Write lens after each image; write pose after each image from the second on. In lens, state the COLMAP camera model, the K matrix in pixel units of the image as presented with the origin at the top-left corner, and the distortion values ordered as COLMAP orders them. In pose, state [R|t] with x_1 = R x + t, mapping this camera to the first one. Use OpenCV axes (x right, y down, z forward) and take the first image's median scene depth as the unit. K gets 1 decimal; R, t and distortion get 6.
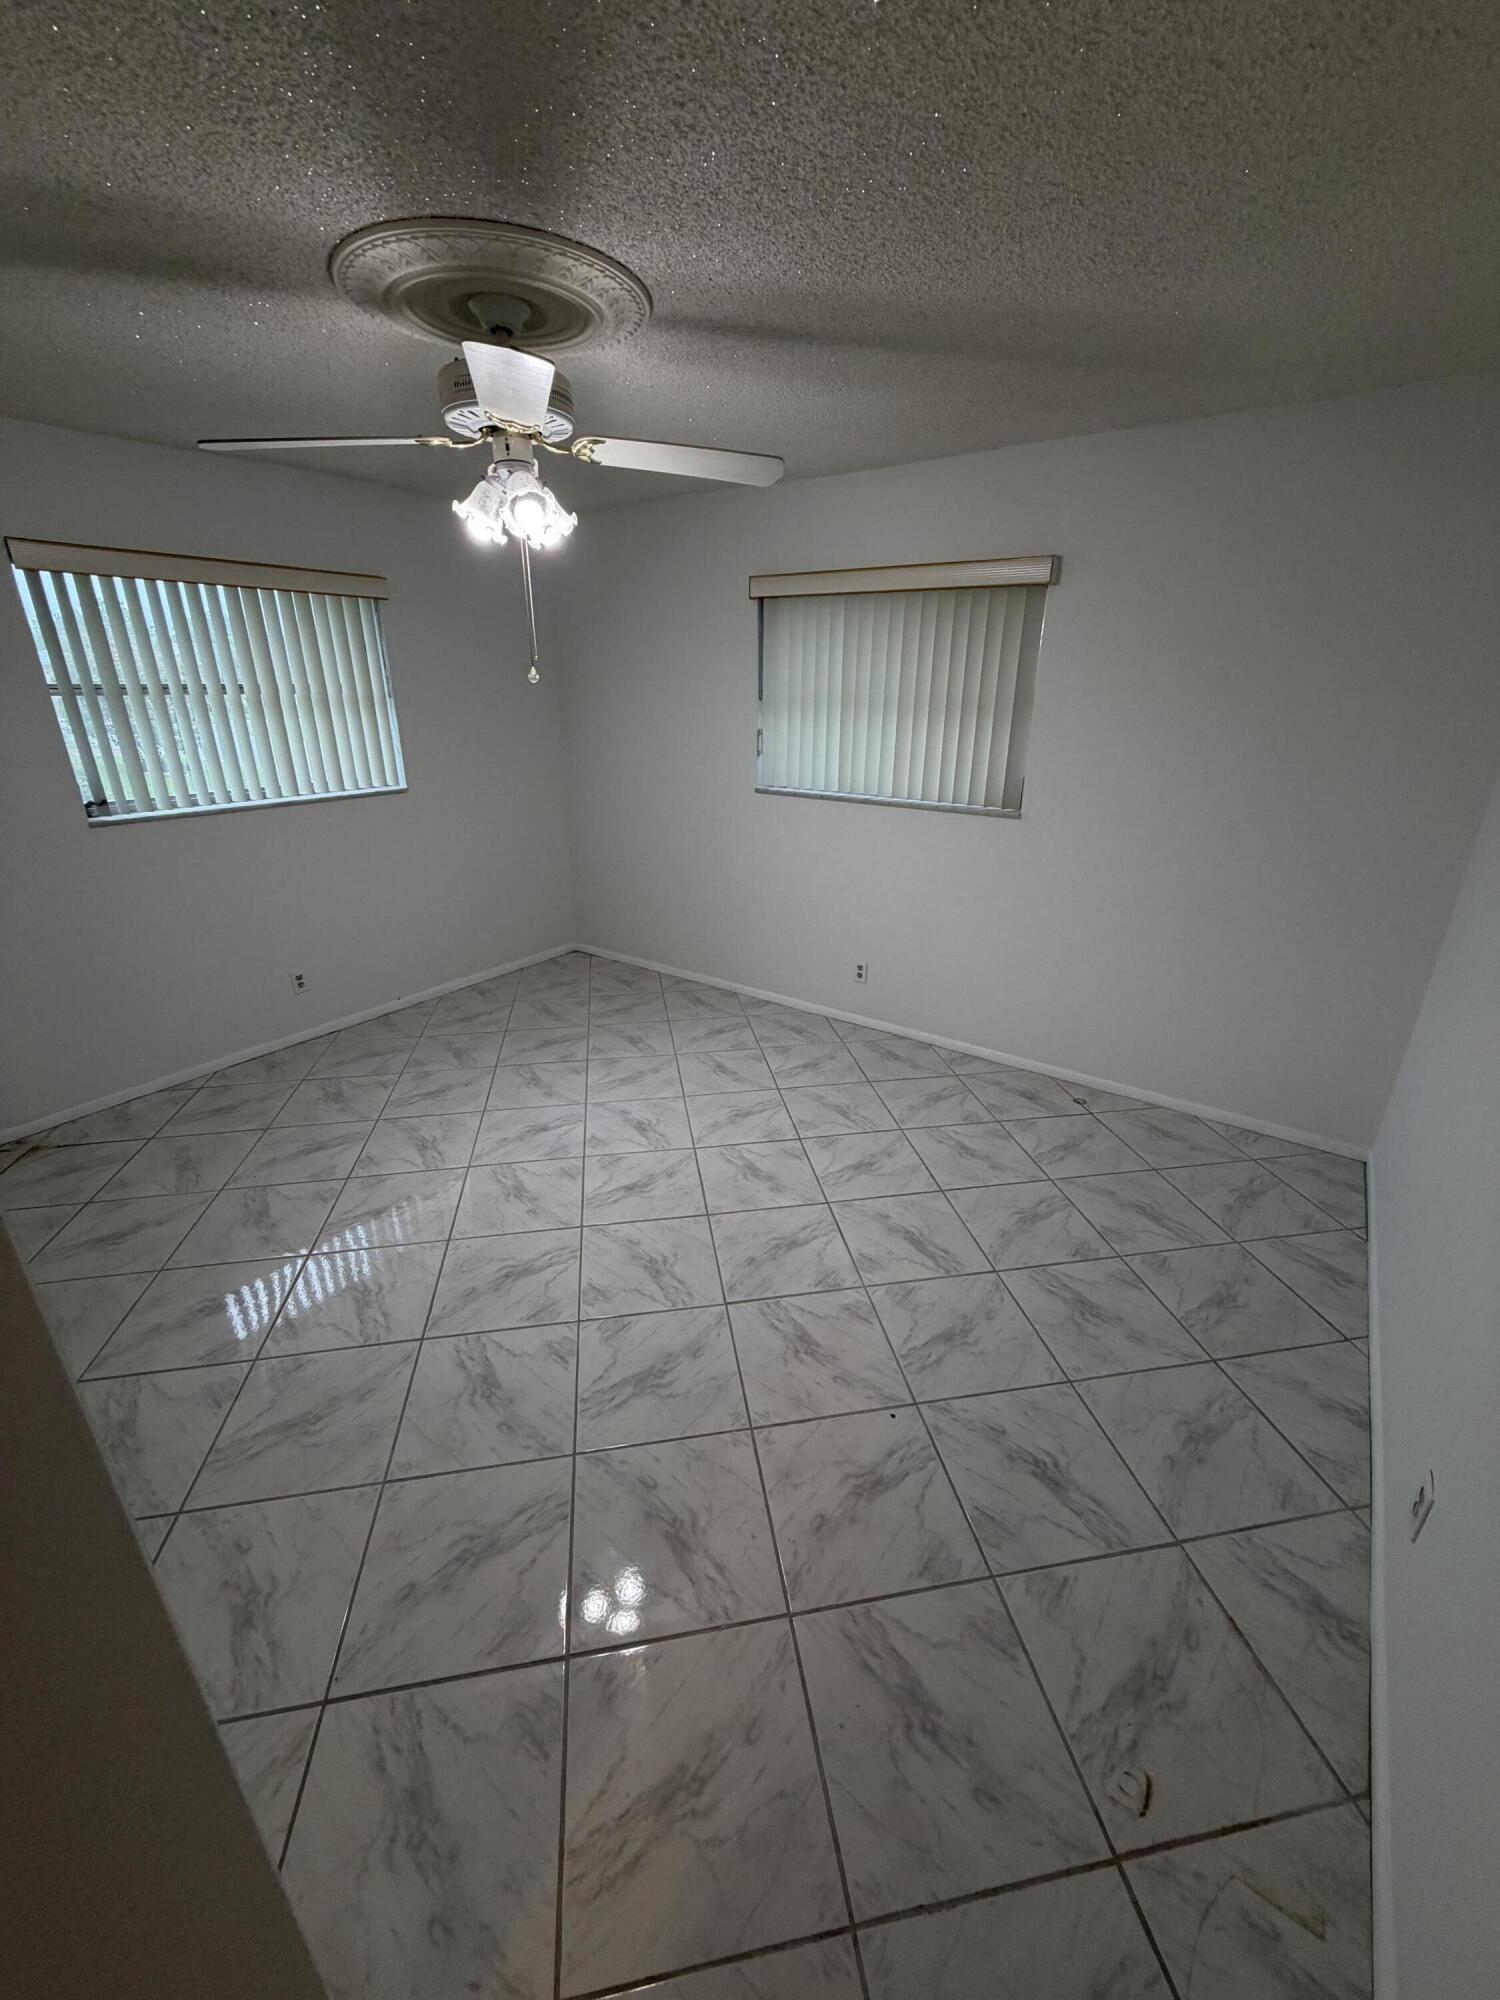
lens RADIAL K [[798.2, 0, 752.9], [0, 798.2, 996.6], [0, 0, 1]] dist [-0.002322, 0.000678]
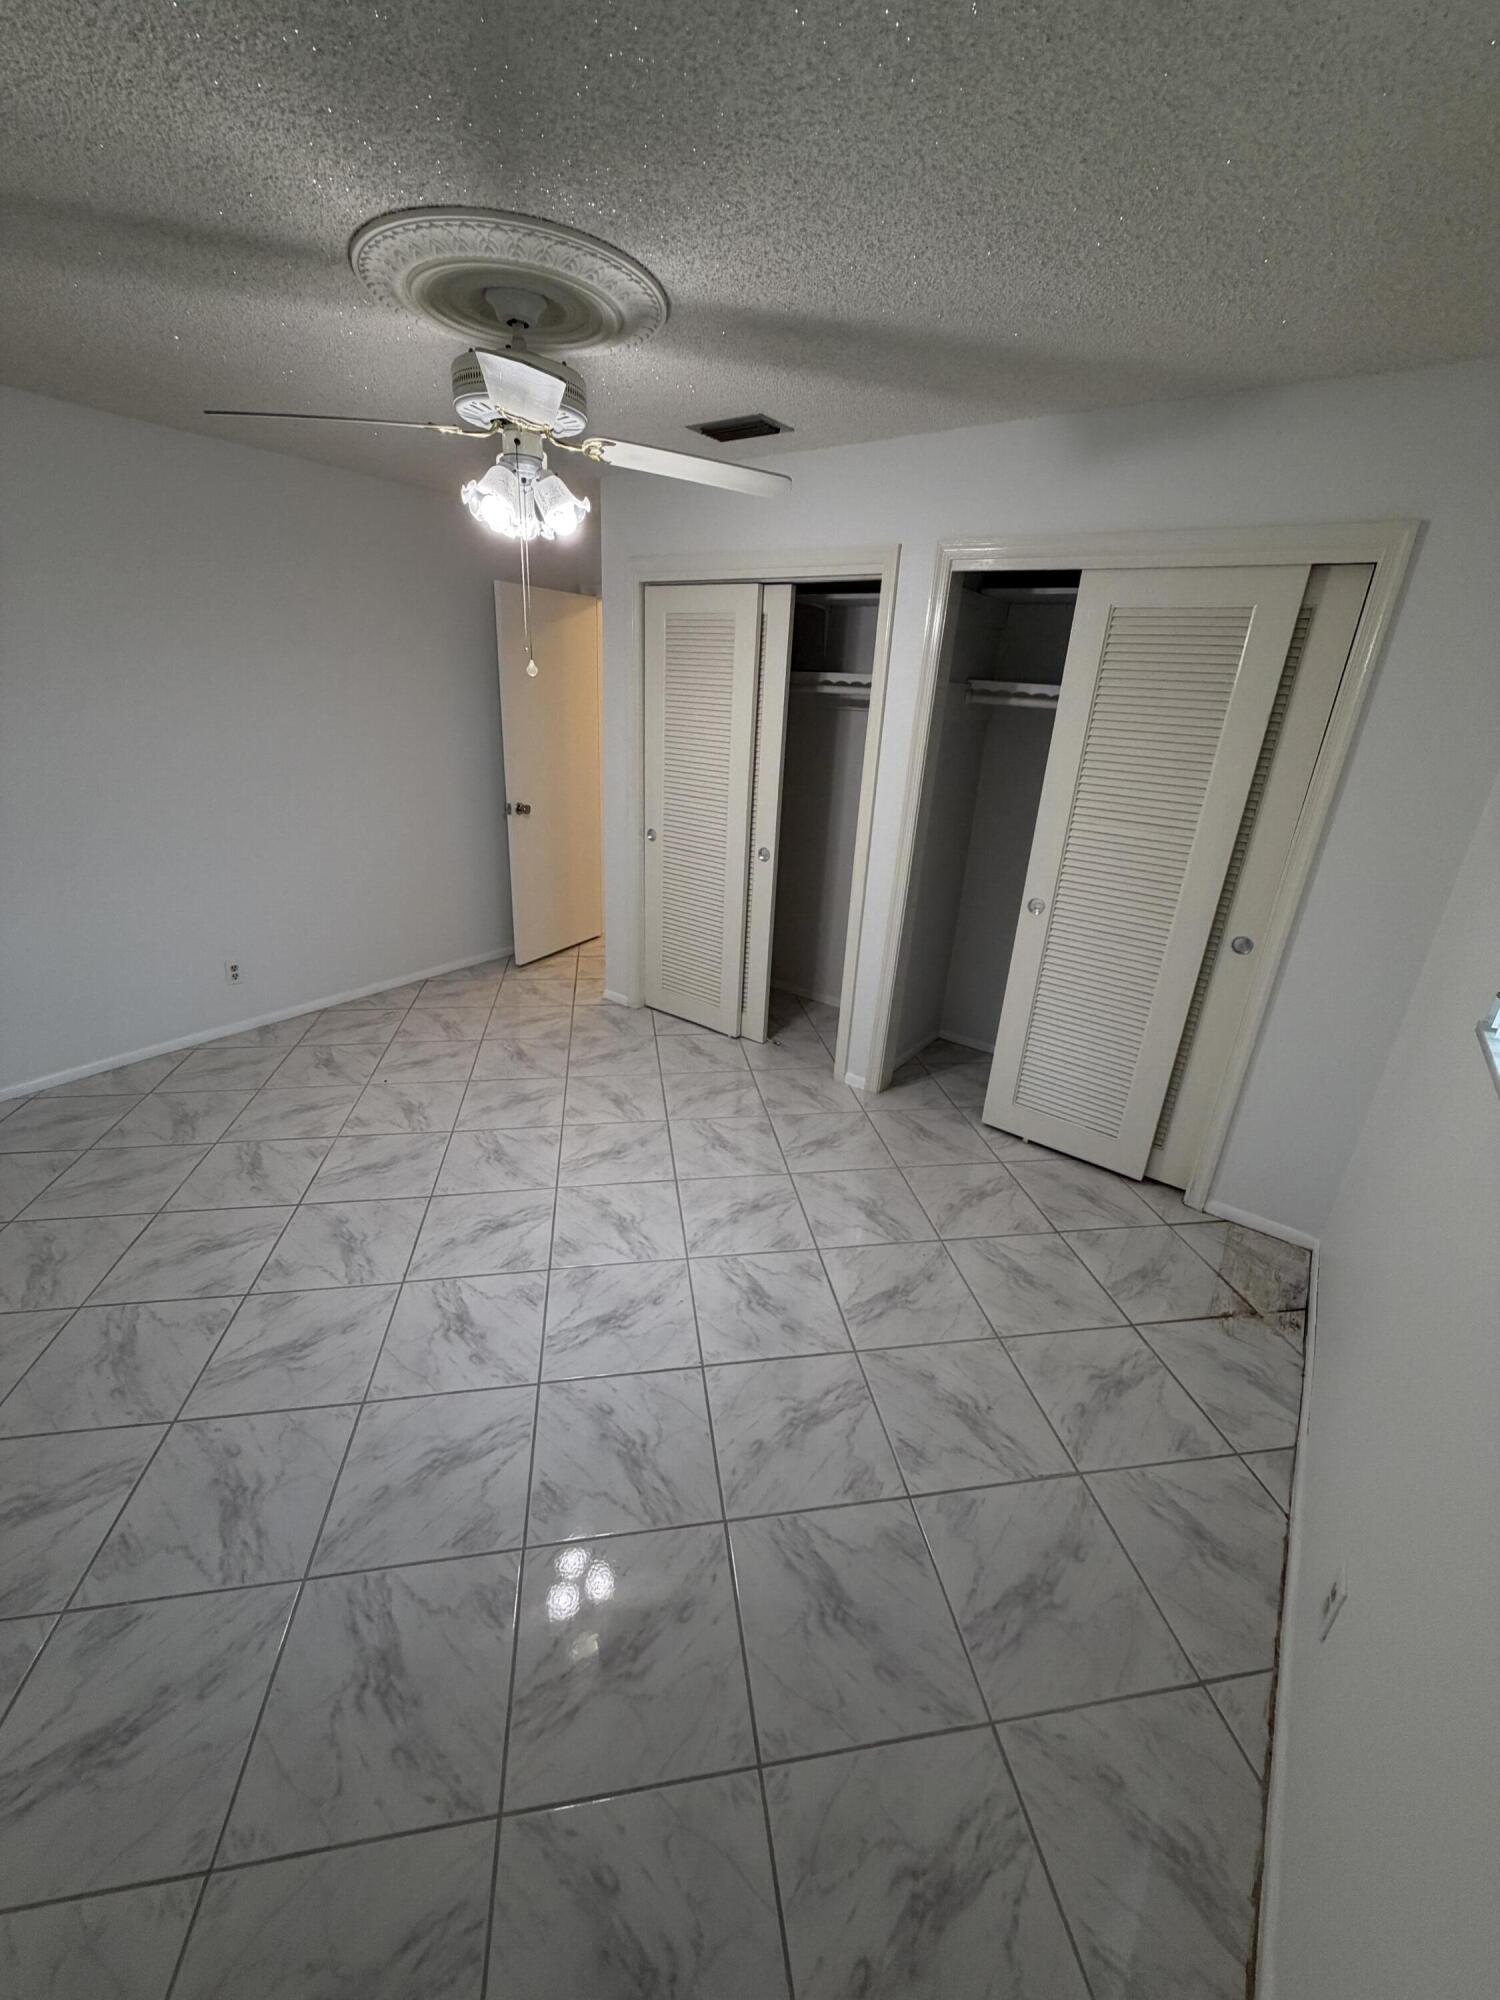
lens RADIAL K [[798.2, 0, 752.4], [0, 798.2, 995.7], [0, 0, 1]] dist [-0.002322, 0.000678]
pose [[0.999217, 0.038361, 0.009633, 0.037845], [-0.038382, 0.999261, 0.001970, 0.029631], [-0.009550, -0.002339, 0.999952, -0.095299]]
